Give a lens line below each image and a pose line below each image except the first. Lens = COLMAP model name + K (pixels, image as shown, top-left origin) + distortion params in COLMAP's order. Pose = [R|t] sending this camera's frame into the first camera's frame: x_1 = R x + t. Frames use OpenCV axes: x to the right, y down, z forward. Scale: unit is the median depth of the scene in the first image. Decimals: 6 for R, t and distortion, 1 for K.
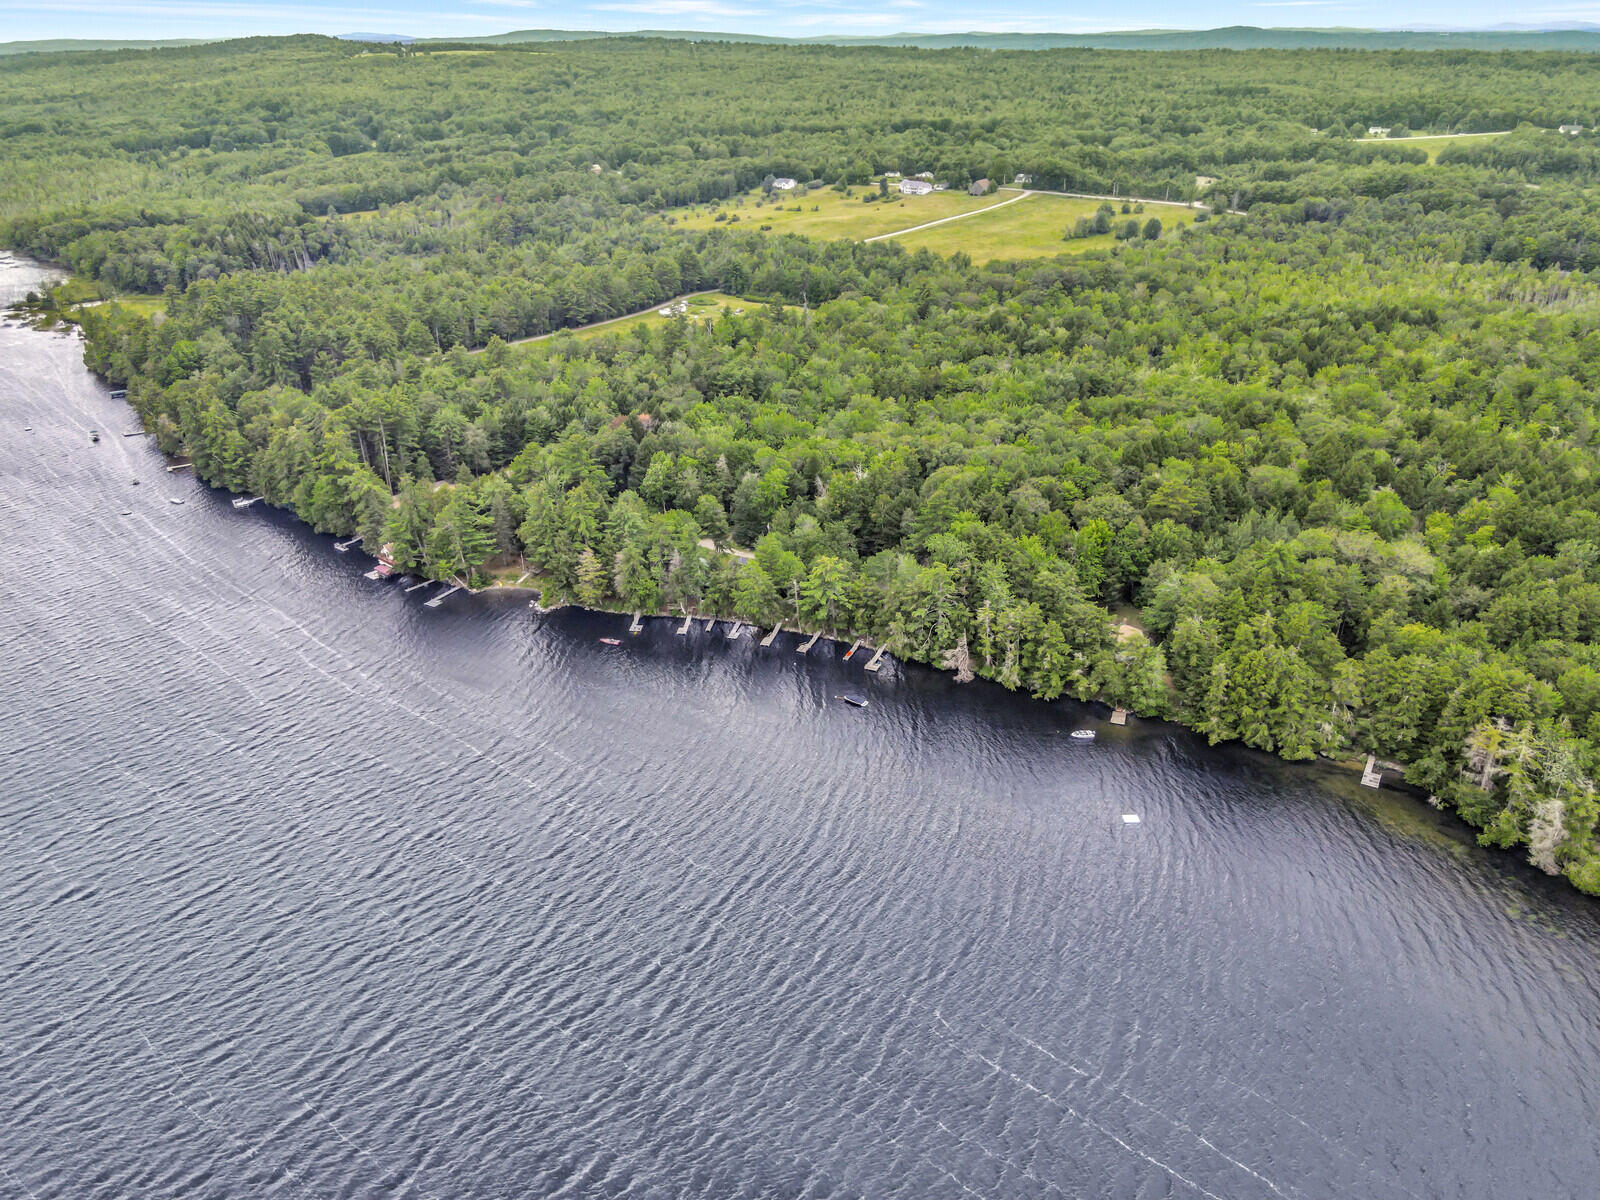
lens RADIAL K [[1121.6, 0, 795.5], [0, 1121.6, 599.3], [0, 0, 1]] dist [0.031013, 0.002350]
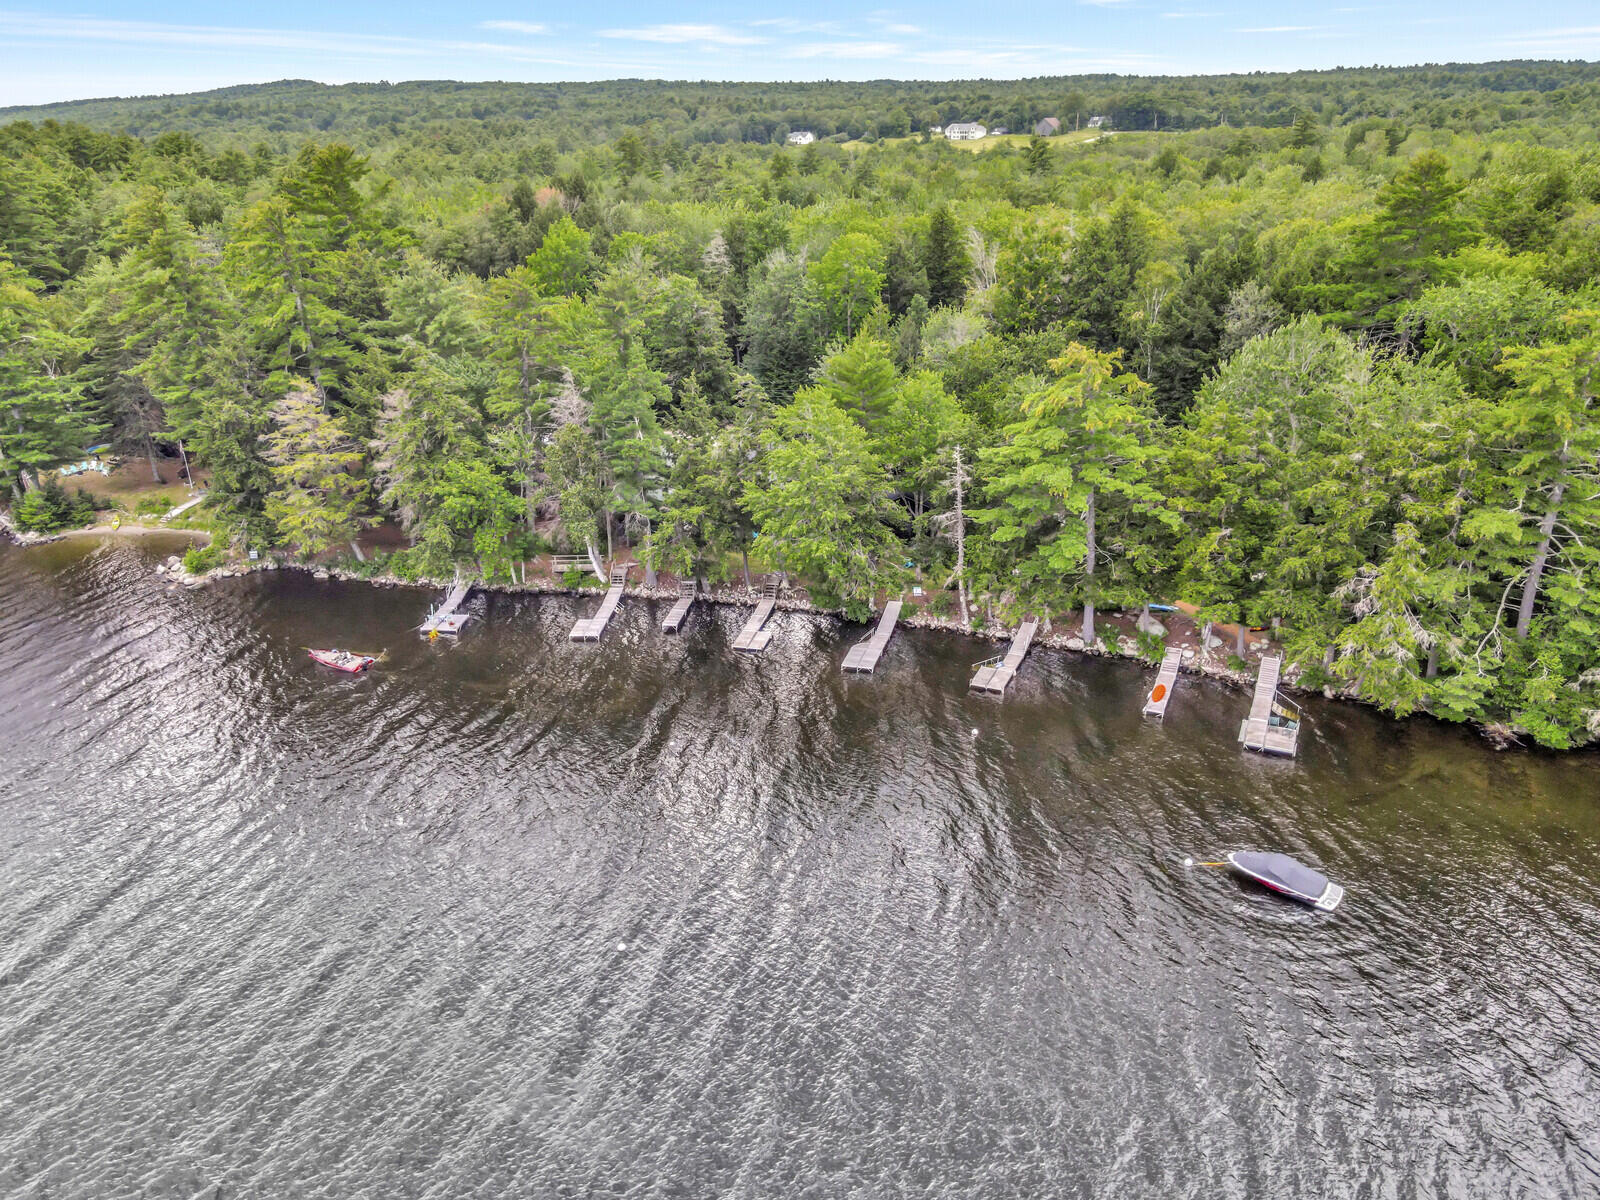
lens RADIAL K [[1121.6, 0, 806.0], [0, 1121.6, 604.0], [0, 0, 1]] dist [0.031013, 0.002350]
pose [[0.999955, -0.008198, 0.004782, -0.040987], [0.008452, 0.998407, -0.055783, 0.039098], [-0.004318, 0.055821, 0.998431, 0.680726]]
